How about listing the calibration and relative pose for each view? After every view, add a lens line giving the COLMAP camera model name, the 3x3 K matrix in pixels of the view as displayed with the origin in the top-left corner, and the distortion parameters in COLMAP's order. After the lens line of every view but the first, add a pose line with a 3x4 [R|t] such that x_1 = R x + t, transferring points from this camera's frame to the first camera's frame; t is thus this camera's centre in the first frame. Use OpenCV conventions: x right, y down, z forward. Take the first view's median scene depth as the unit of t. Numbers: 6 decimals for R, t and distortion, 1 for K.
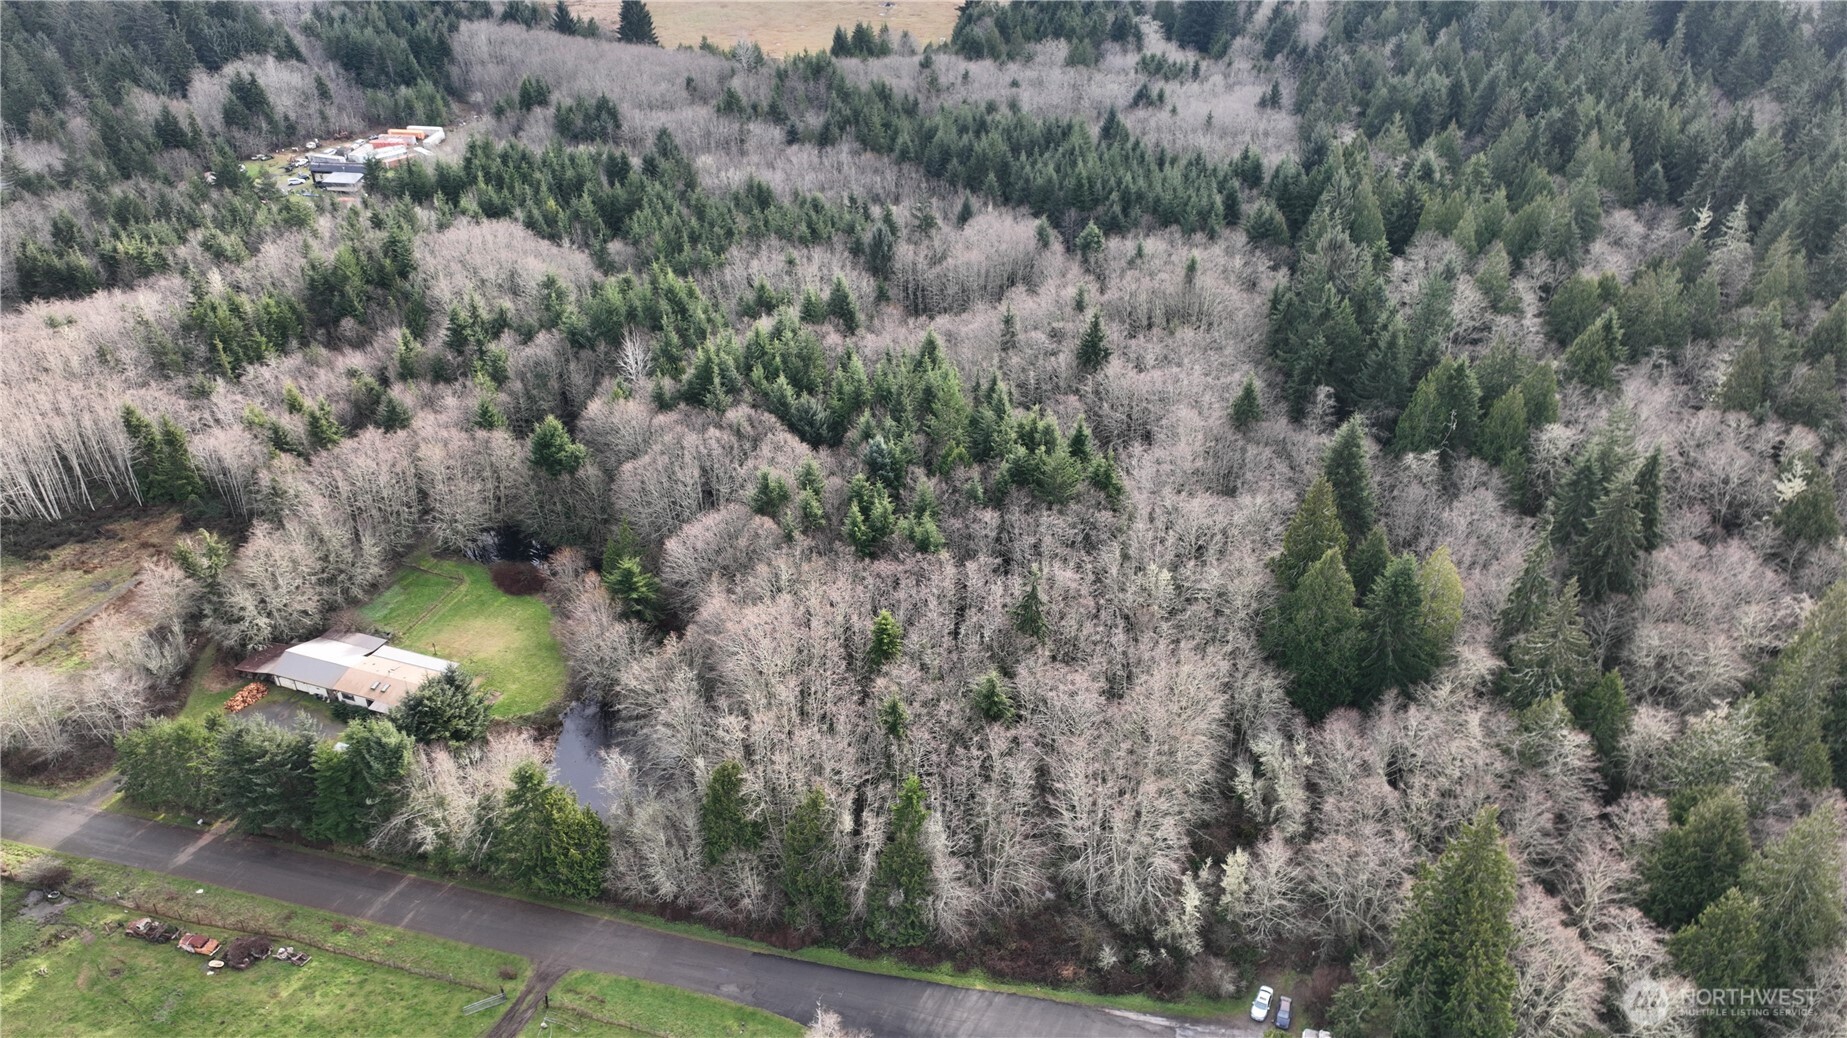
lens RADIAL K [[1294.1, 0, 923.9], [0, 1294.1, 524.7], [0, 0, 1]] dist [-0.005792, 0.021894]
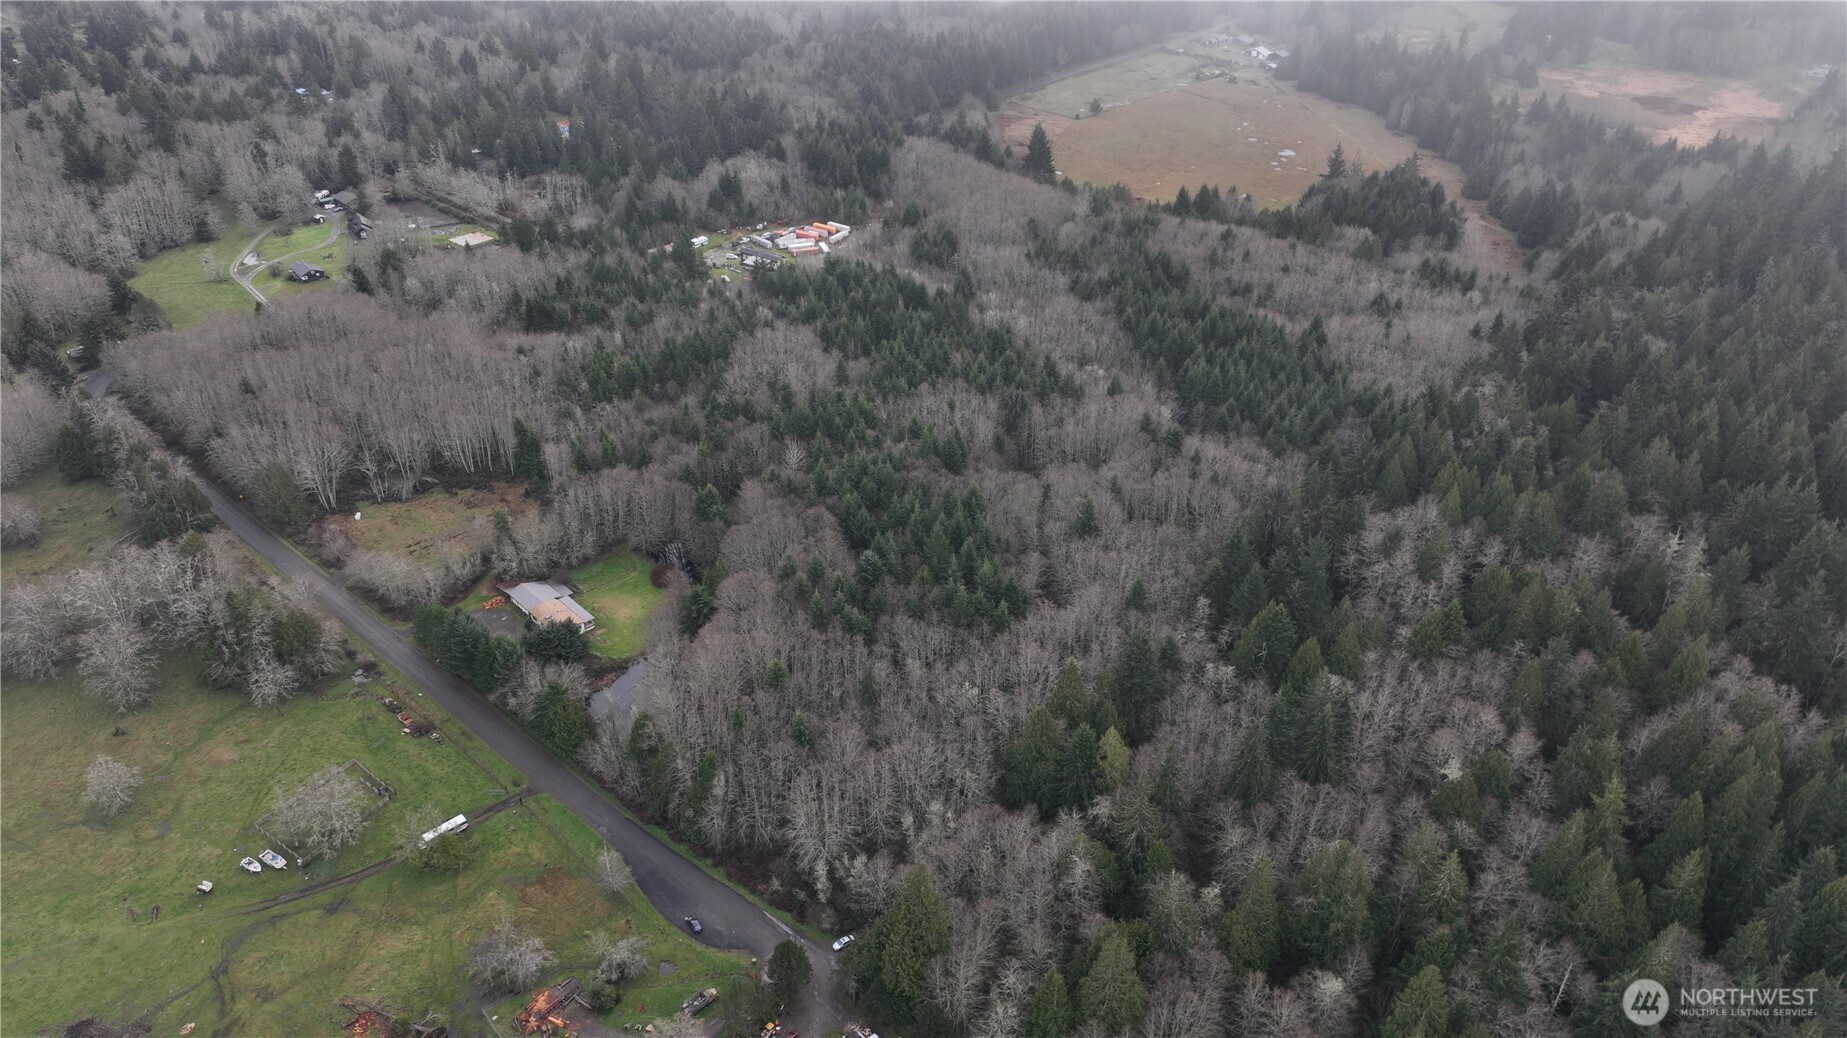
lens RADIAL K [[1294.1, 0, 929.4], [0, 1294.1, 518.4], [0, 0, 1]] dist [-0.005792, 0.021894]
pose [[0.888270, 0.249903, -0.385389, 0.560581], [-0.253891, 0.966345, 0.041435, -0.172532], [0.382774, 0.061041, 0.921823, -0.359747]]
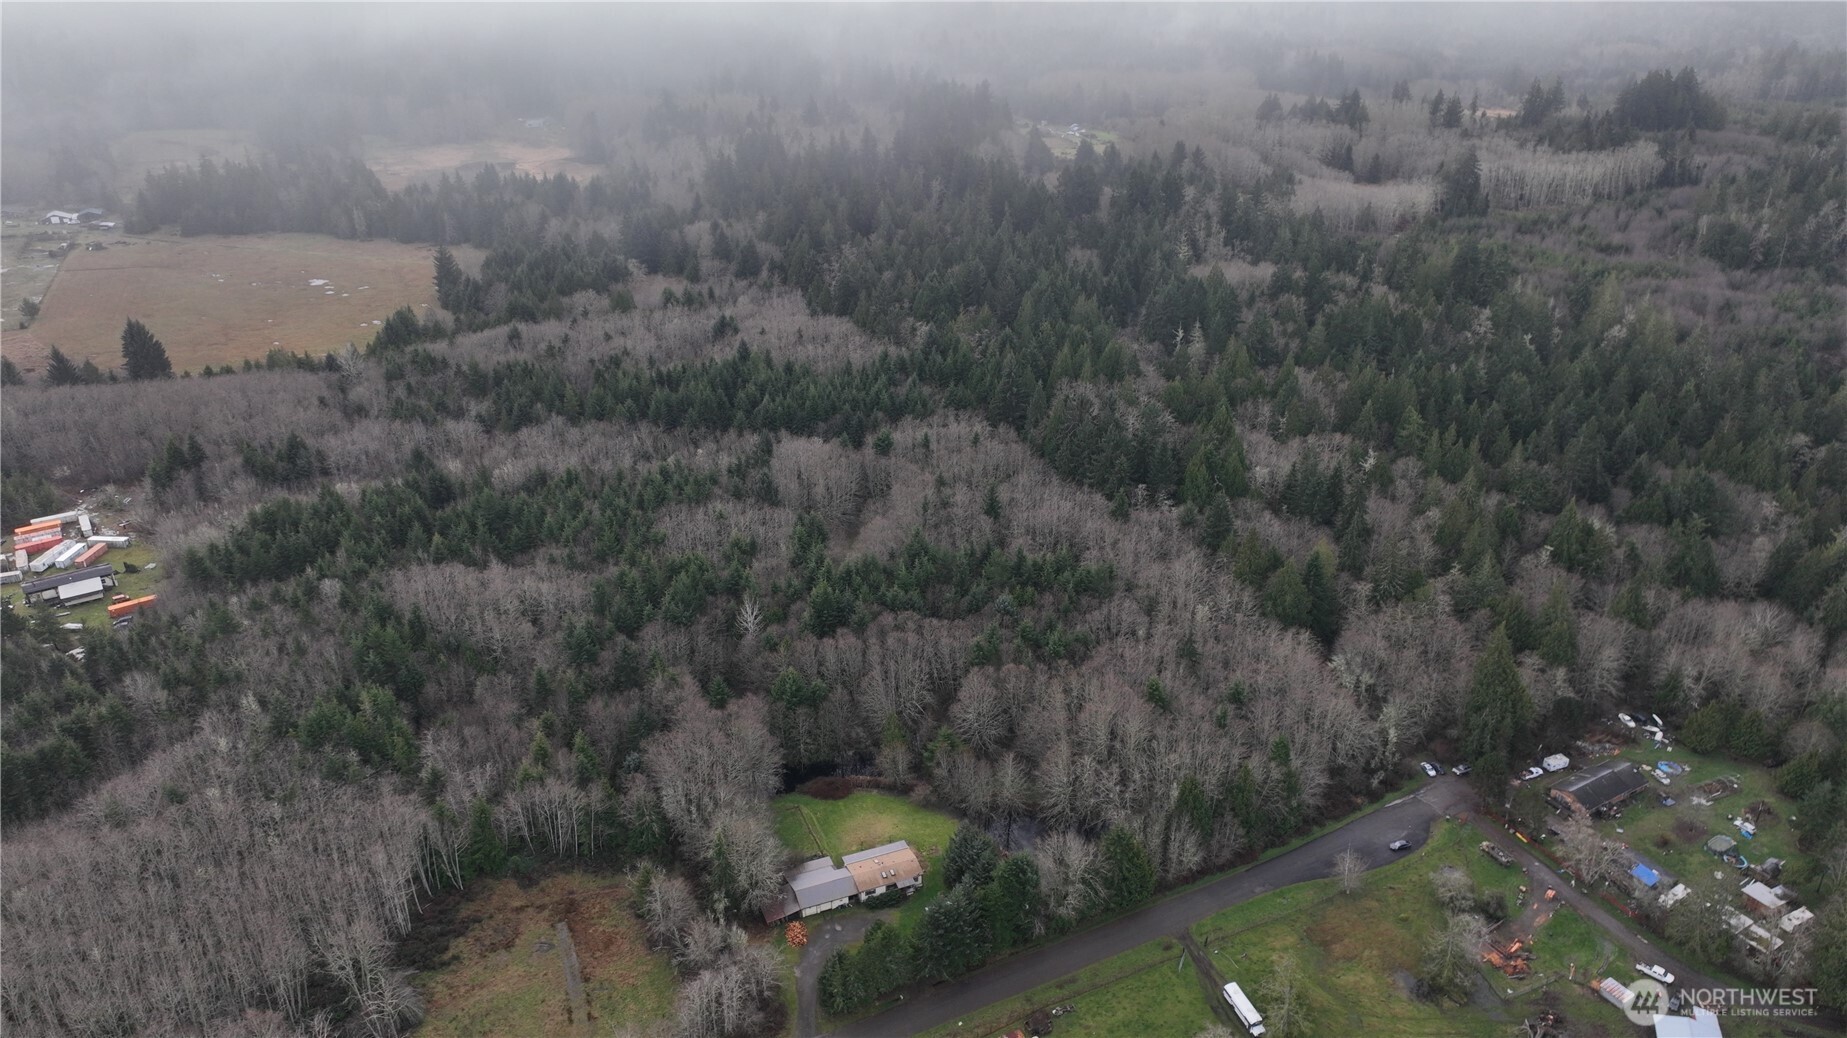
lens RADIAL K [[1294.1, 0, 938.3], [0, 1294.1, 522.7], [0, 0, 1]] dist [-0.005792, 0.021894]
pose [[0.748969, -0.295104, 0.593262, -0.877914], [0.354689, 0.934826, 0.017226, -0.183752], [-0.559680, 0.197521, 0.804825, -0.165497]]
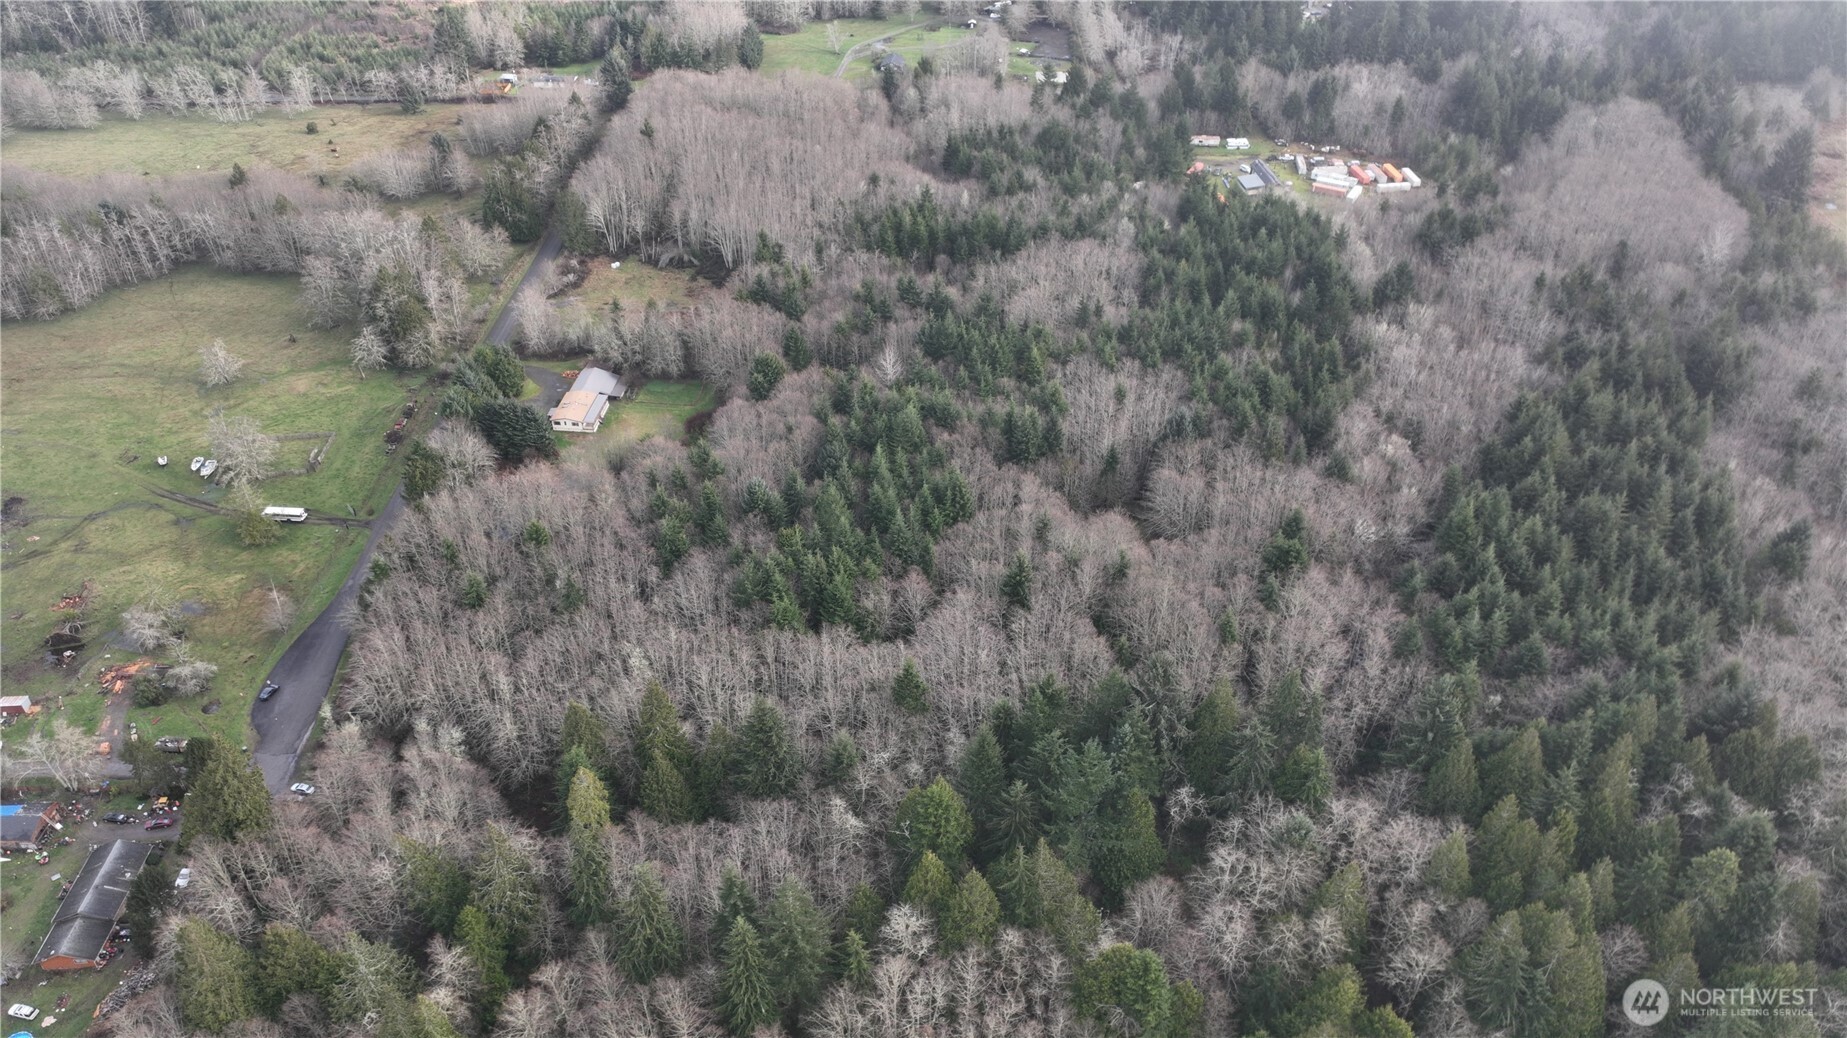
lens RADIAL K [[1294.1, 0, 923.6], [0, 1294.1, 514.6], [0, 0, 1]] dist [-0.005792, 0.021894]
pose [[0.239366, 0.584738, -0.775103, 0.949229], [-0.524782, 0.749573, 0.403416, -0.599905], [0.816889, 0.310196, 0.486282, 0.467994]]
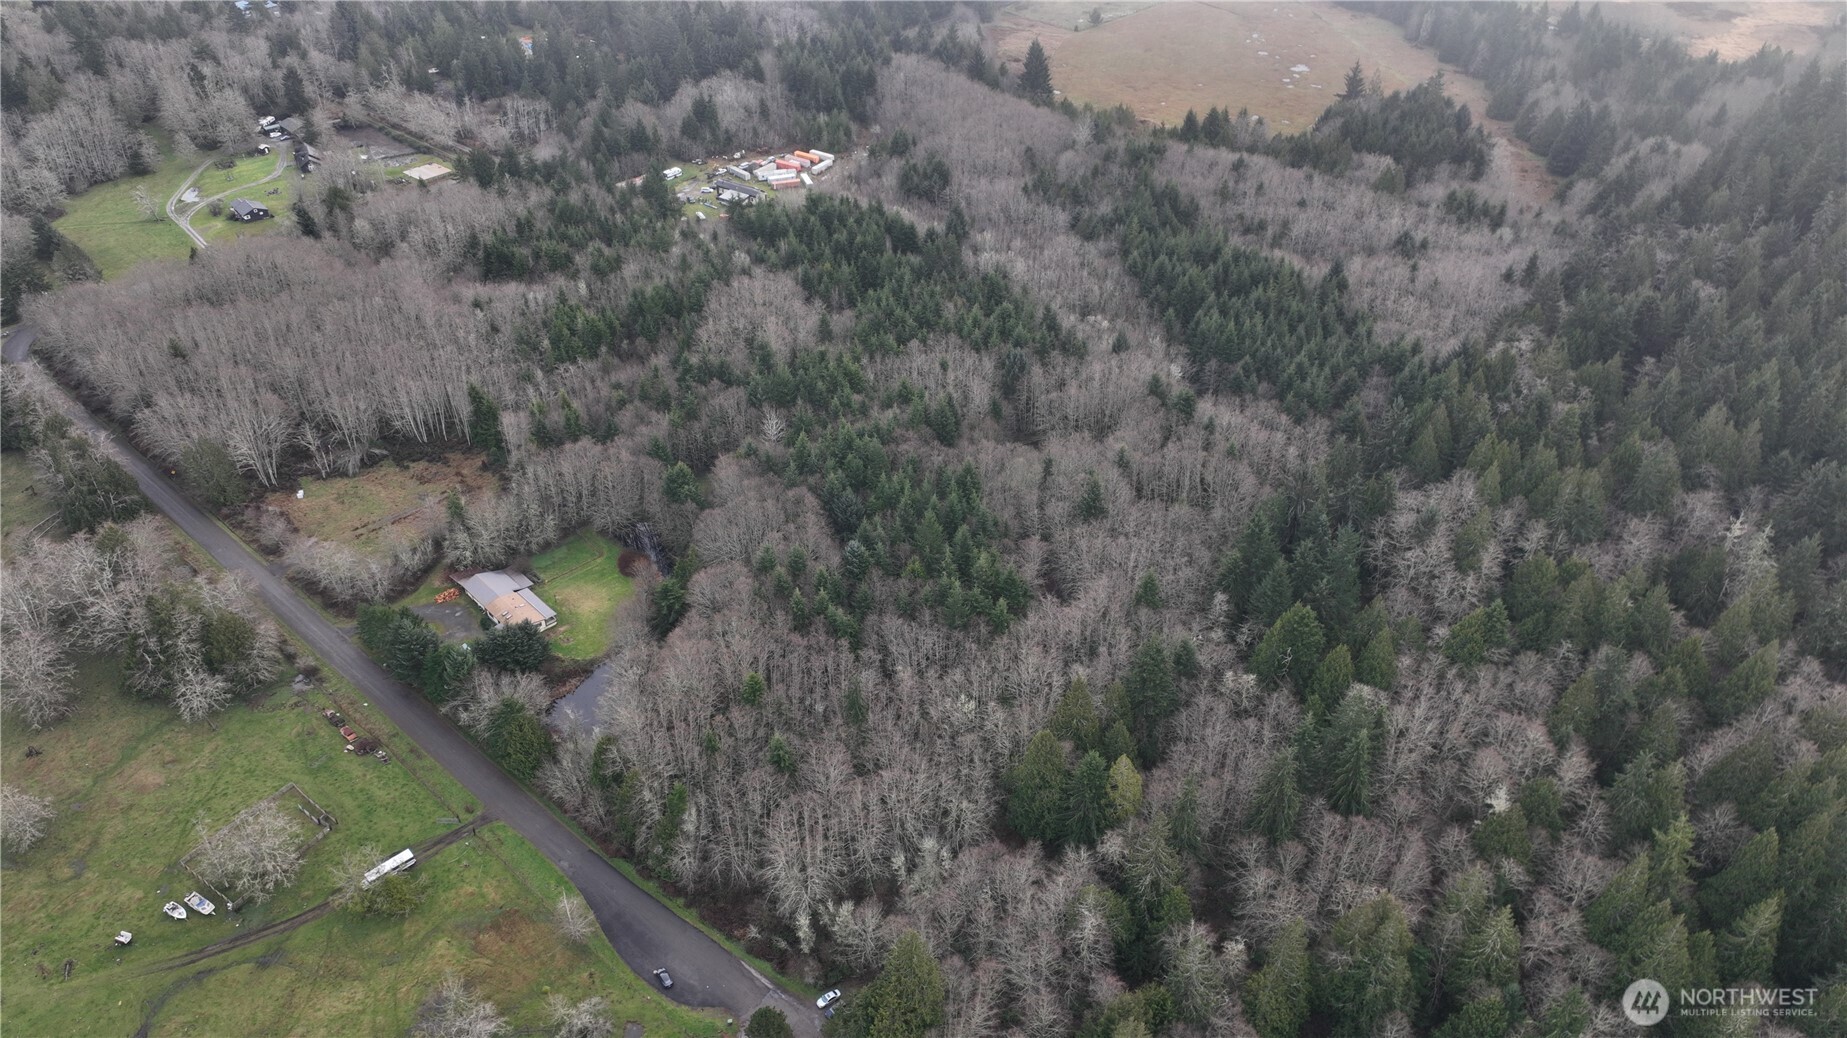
lens RADIAL K [[1294.1, 0, 927.6], [0, 1294.1, 517.7], [0, 0, 1]] dist [-0.005792, 0.021894]
pose [[0.891485, 0.271550, -0.362651, 0.492608], [-0.248574, 0.962395, 0.109579, -0.245080], [0.378769, -0.007542, 0.925460, -0.246361]]
